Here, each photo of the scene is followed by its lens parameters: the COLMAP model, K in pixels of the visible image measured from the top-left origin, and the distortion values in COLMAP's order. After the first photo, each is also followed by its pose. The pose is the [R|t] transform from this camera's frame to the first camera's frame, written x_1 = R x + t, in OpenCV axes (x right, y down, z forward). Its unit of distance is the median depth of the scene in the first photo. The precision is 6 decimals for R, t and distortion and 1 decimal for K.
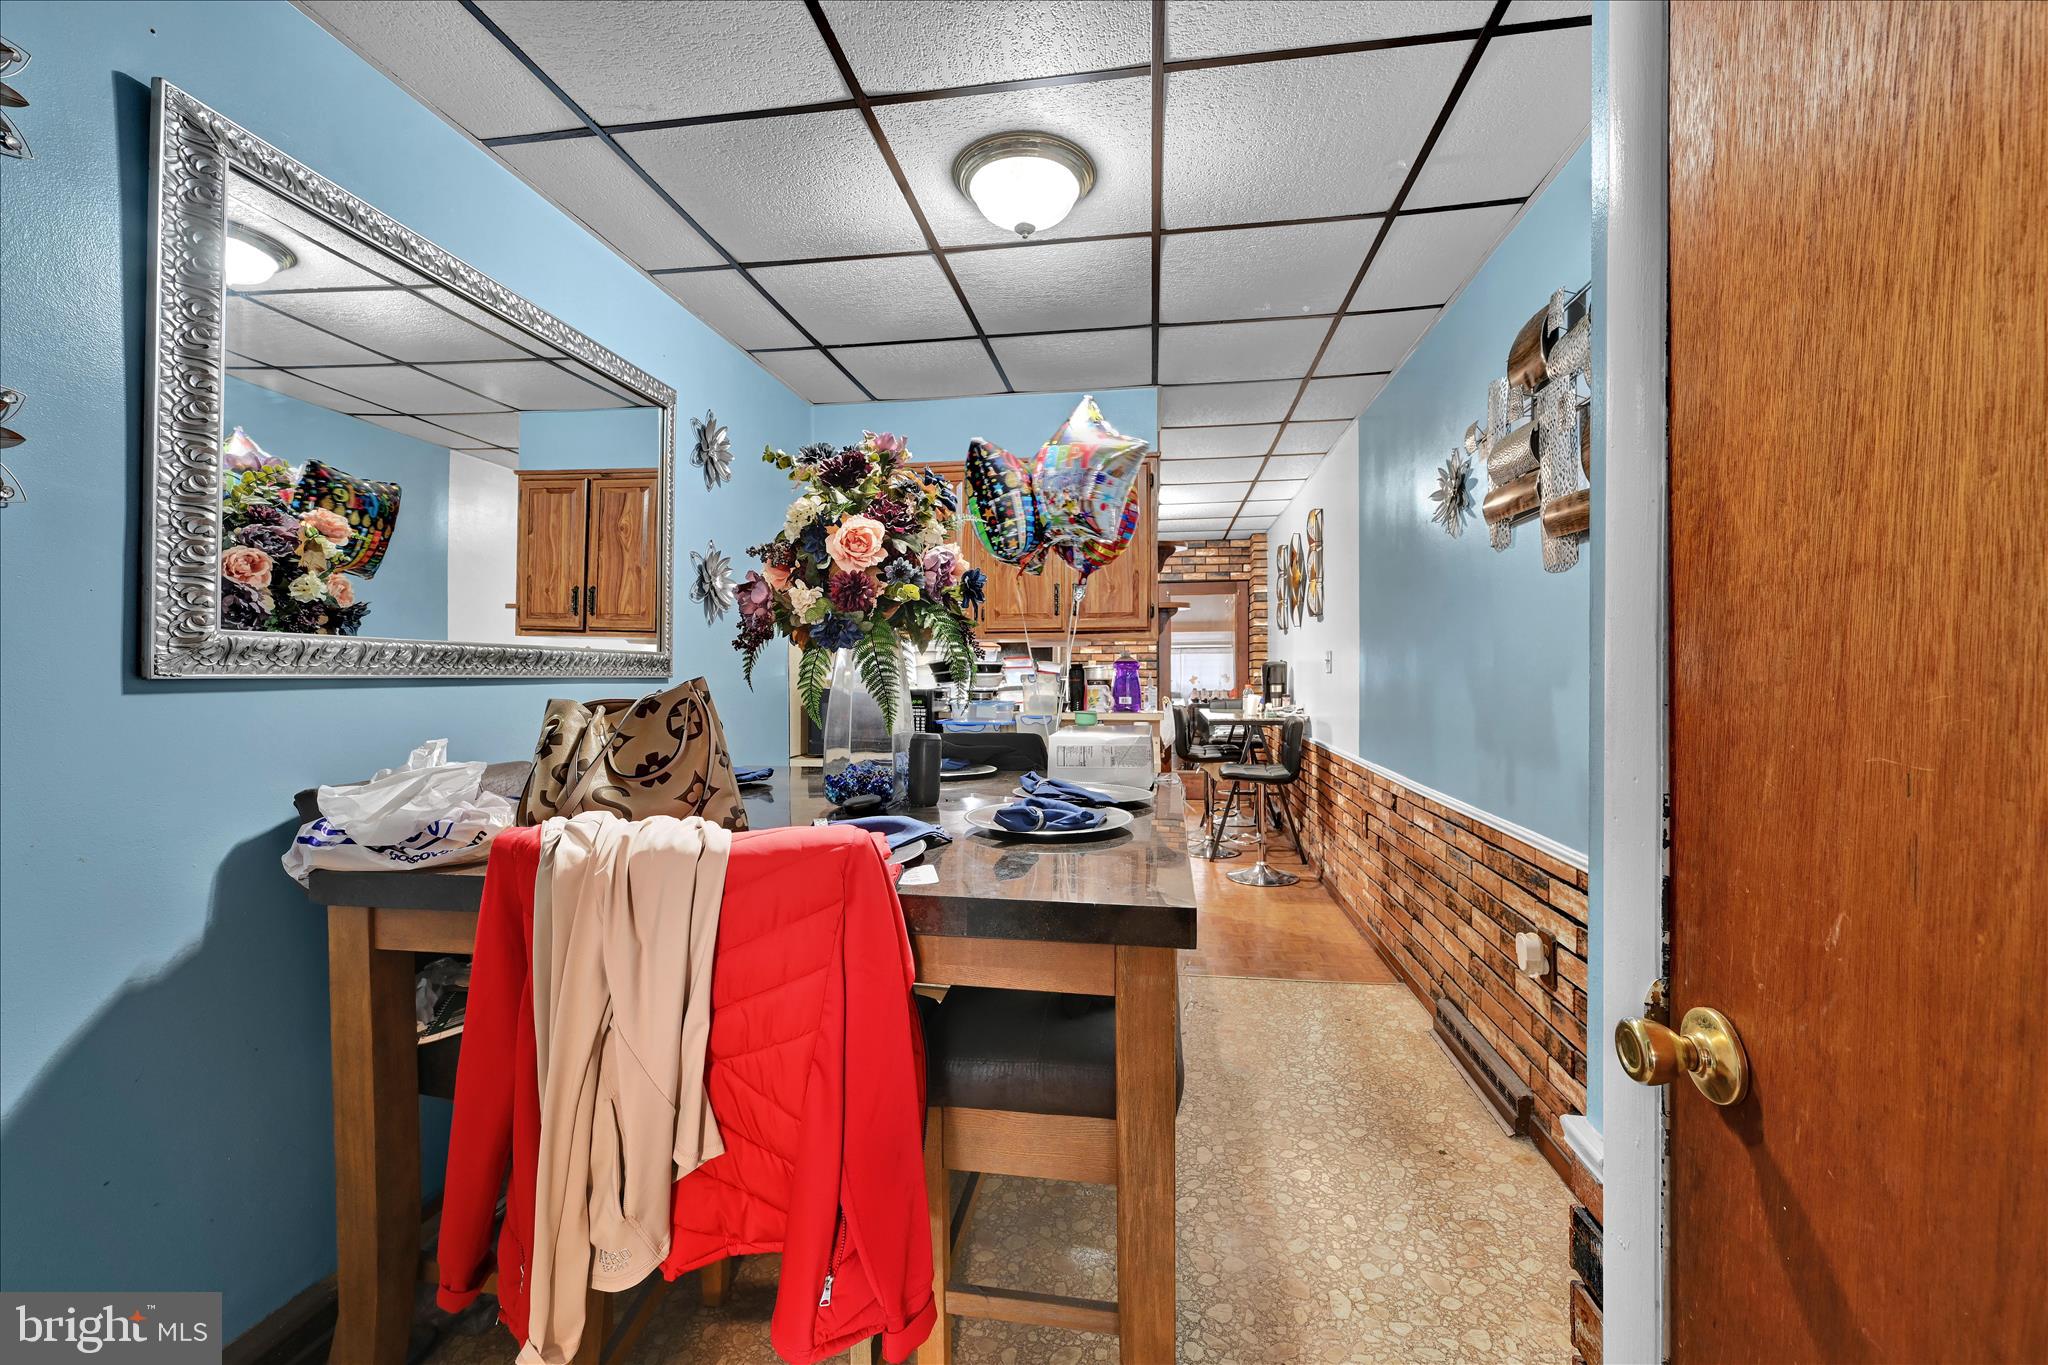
lens RADIAL K [[801.4, 0, 1030.9], [0, 801.4, 673.1], [0, 0, 1]] dist [-0.002892, 0.000152]
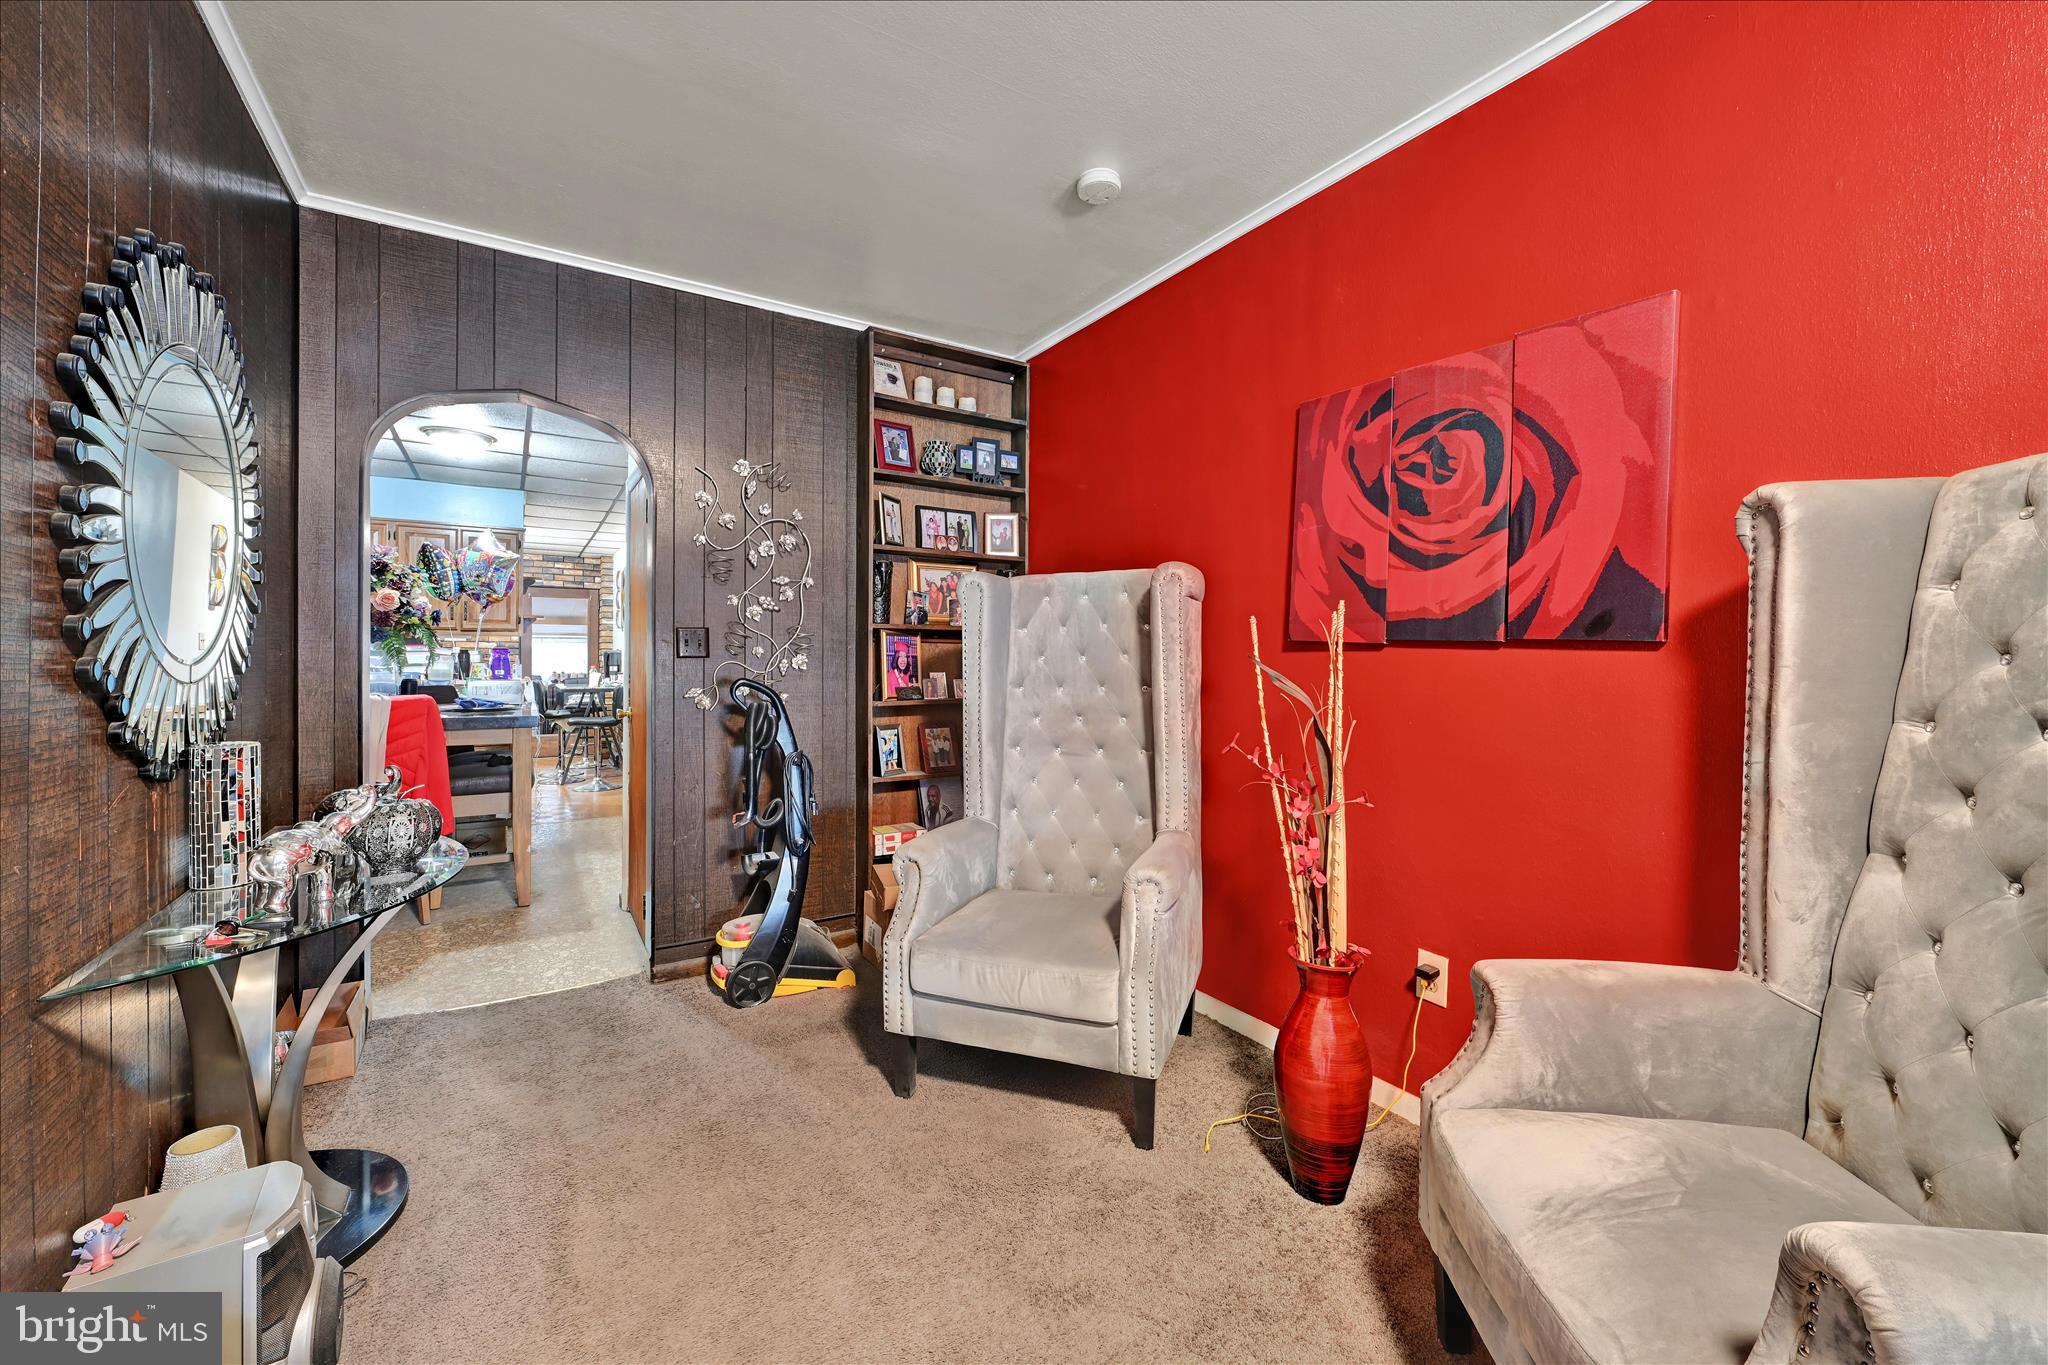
lens RADIAL K [[801.4, 0, 1014.9], [0, 801.4, 666.4], [0, 0, 1]] dist [-0.002892, 0.000152]
pose [[0.754643, 0.001839, 0.656134, -0.103282], [-0.004790, 0.999985, 0.002707, 0.007832], [-0.656119, -0.005185, 0.754640, -0.592980]]
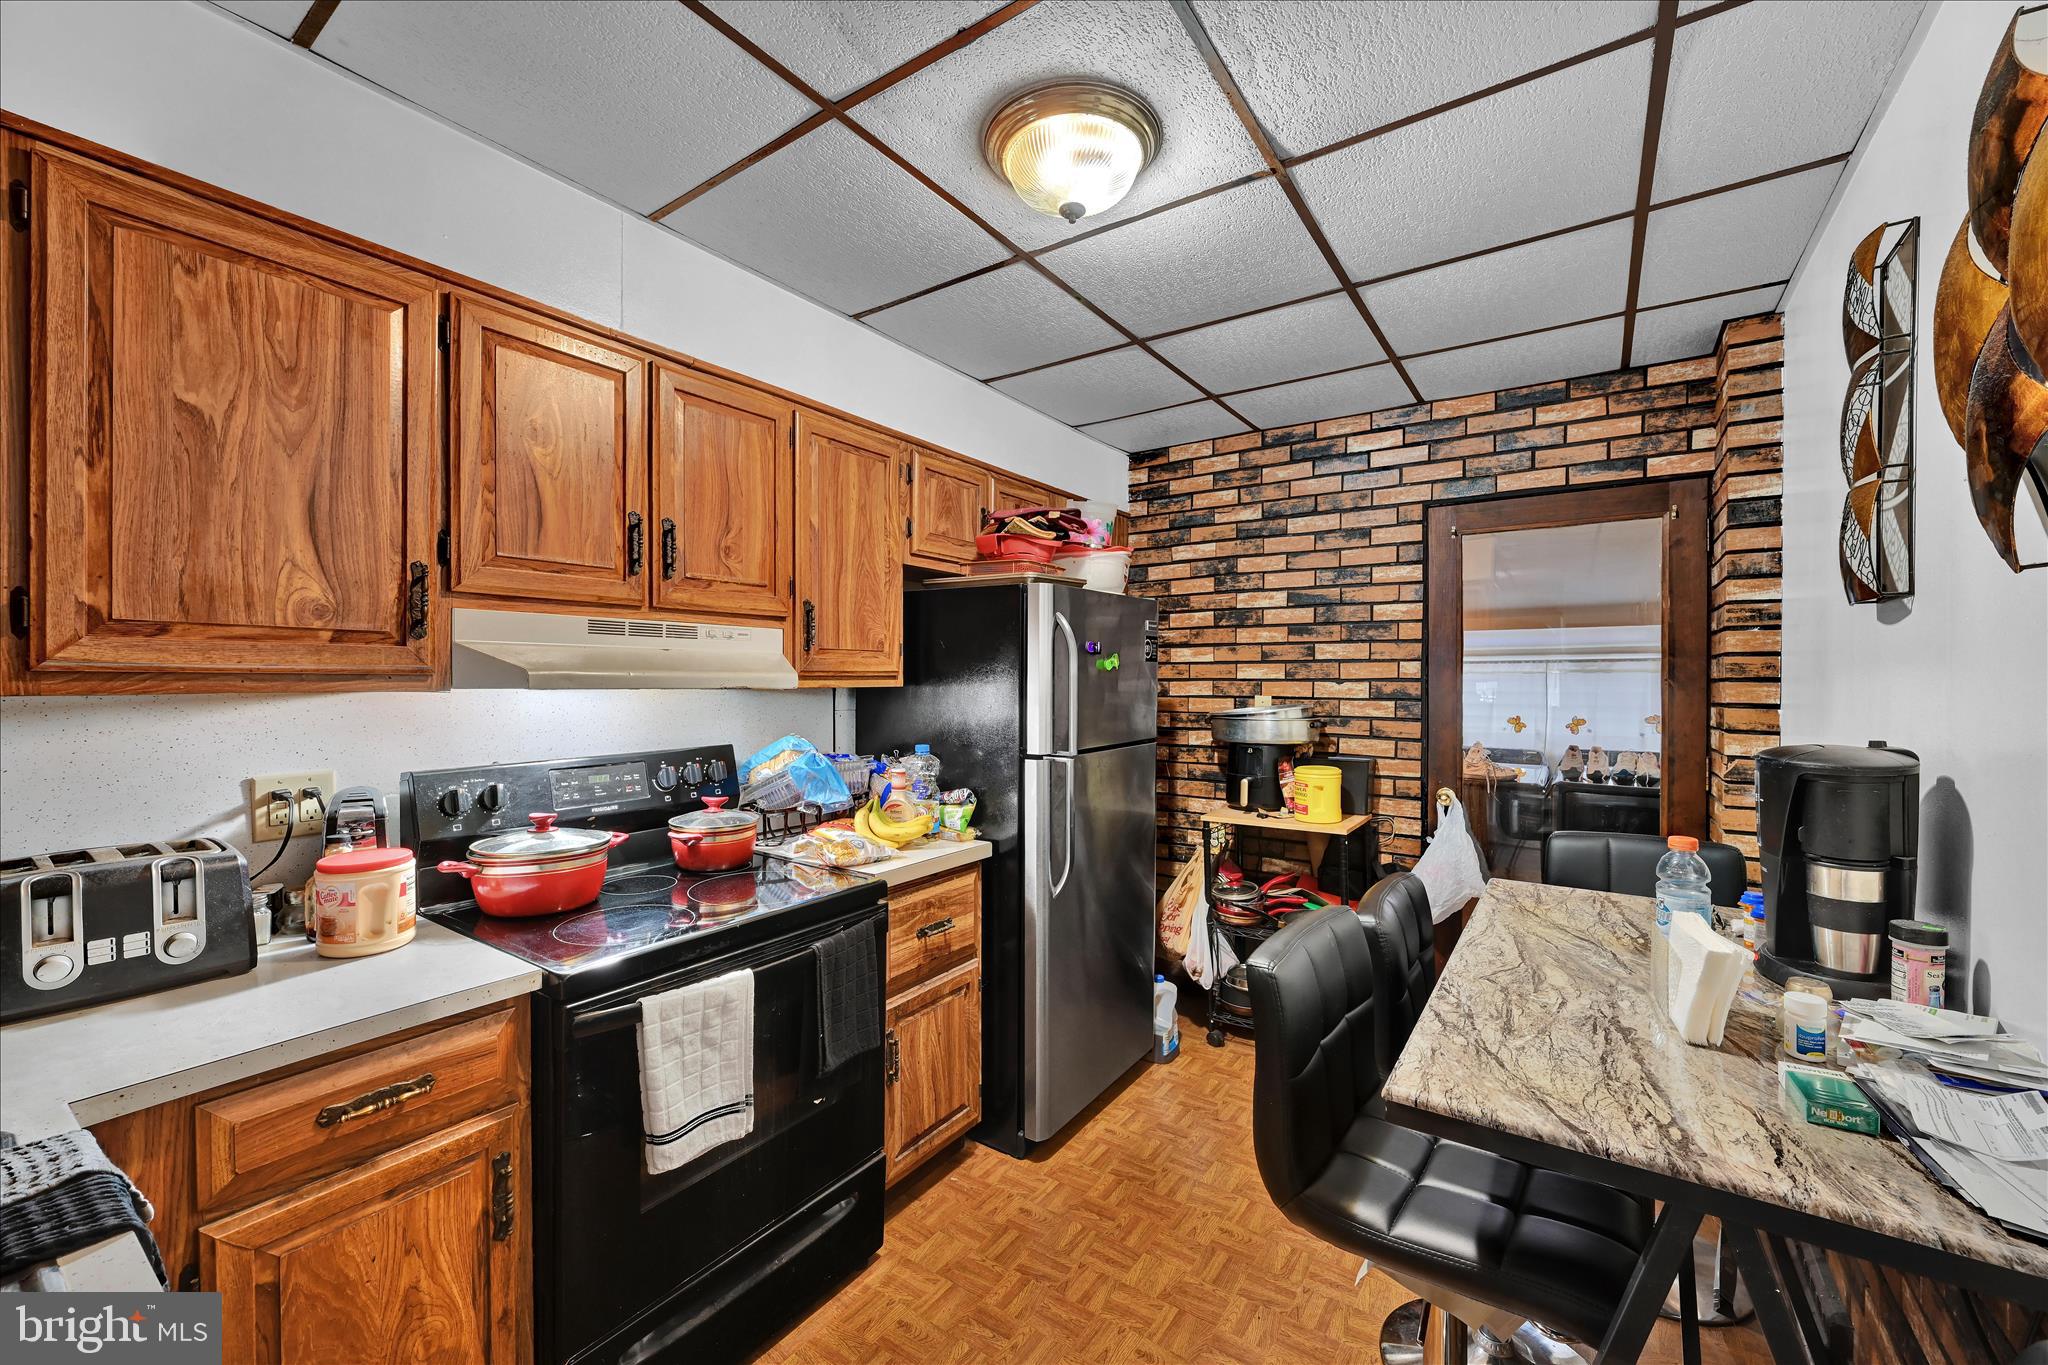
lens RADIAL K [[801.4, 0, 1018.2], [0, 801.4, 685.1], [0, 0, 1]] dist [-0.002892, 0.000152]
pose [[0.892748, 0.002112, -0.450552, 0.203684], [0.000744, 0.999981, 0.006161, -0.032479], [0.450557, -0.005835, 0.892729, 0.705322]]
